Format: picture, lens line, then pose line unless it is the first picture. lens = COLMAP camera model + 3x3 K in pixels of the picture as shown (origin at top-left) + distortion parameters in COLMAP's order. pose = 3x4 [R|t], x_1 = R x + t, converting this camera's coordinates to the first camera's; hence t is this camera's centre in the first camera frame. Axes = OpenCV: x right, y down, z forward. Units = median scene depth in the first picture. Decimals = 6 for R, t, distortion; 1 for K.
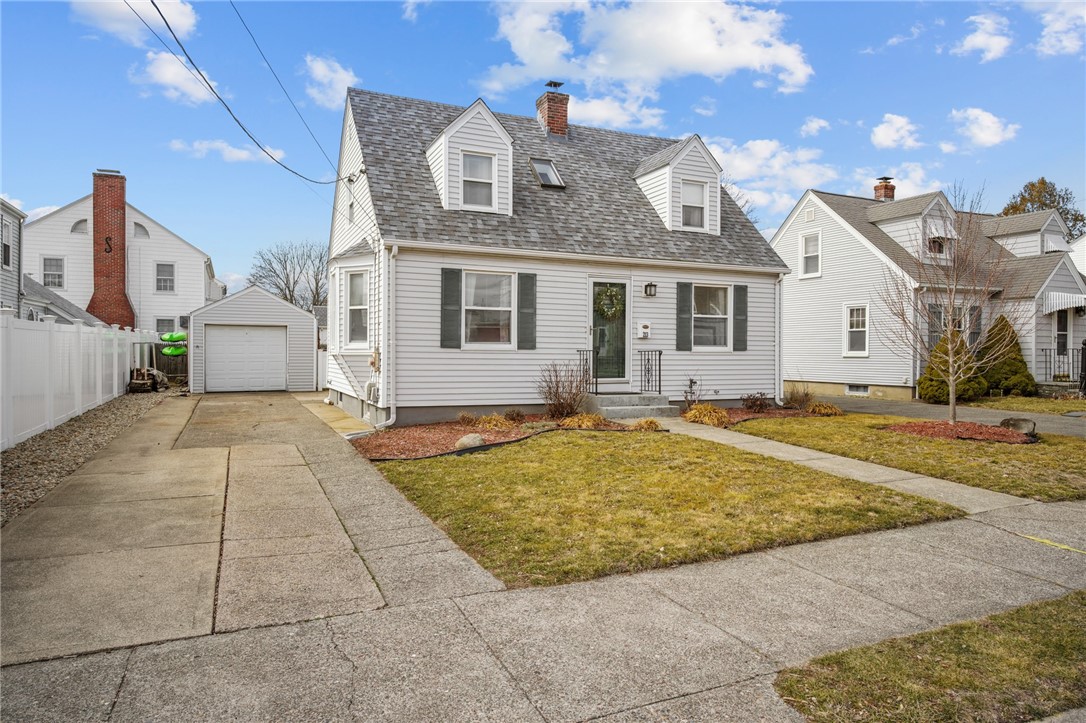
lens RADIAL K [[687.5, 0, 545.9], [0, 687.5, 364.5], [0, 0, 1]] dist [-0.004456, 0.007834]
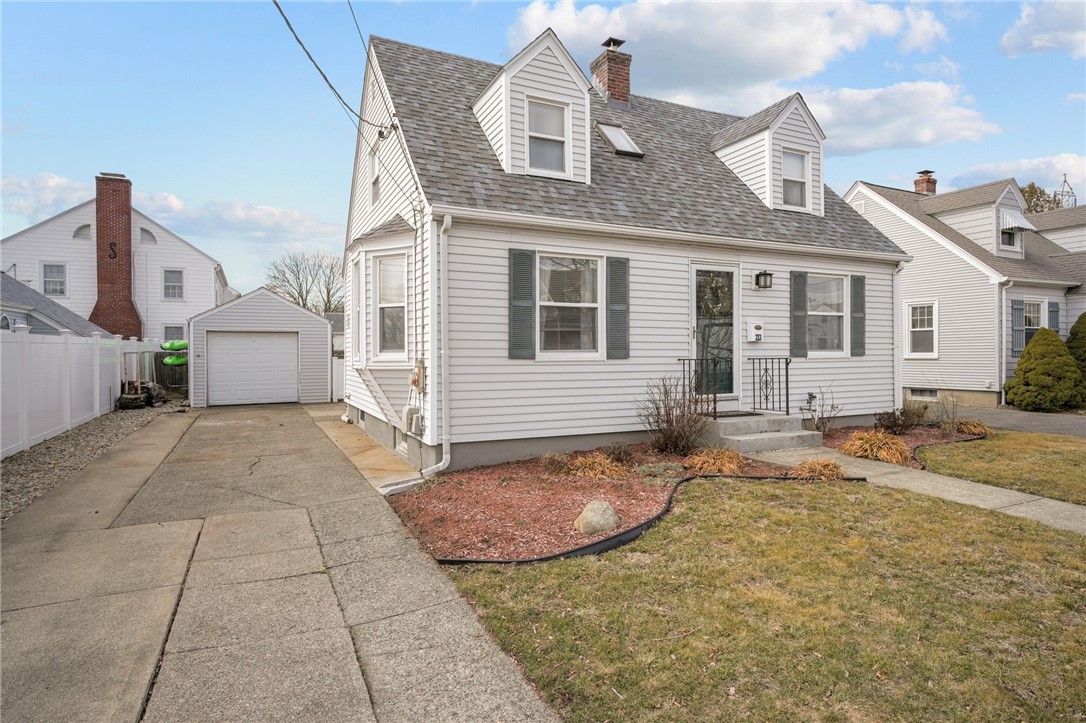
lens RADIAL K [[597.5, 0, 544.0], [0, 597.5, 357.2], [0, 0, 1]] dist [-0.004646, 0.002845]
pose [[0.999600, -0.011806, 0.025708, -0.110925], [0.012084, 0.999870, -0.010695, -0.015761], [-0.025579, 0.011002, 0.999612, 0.310906]]
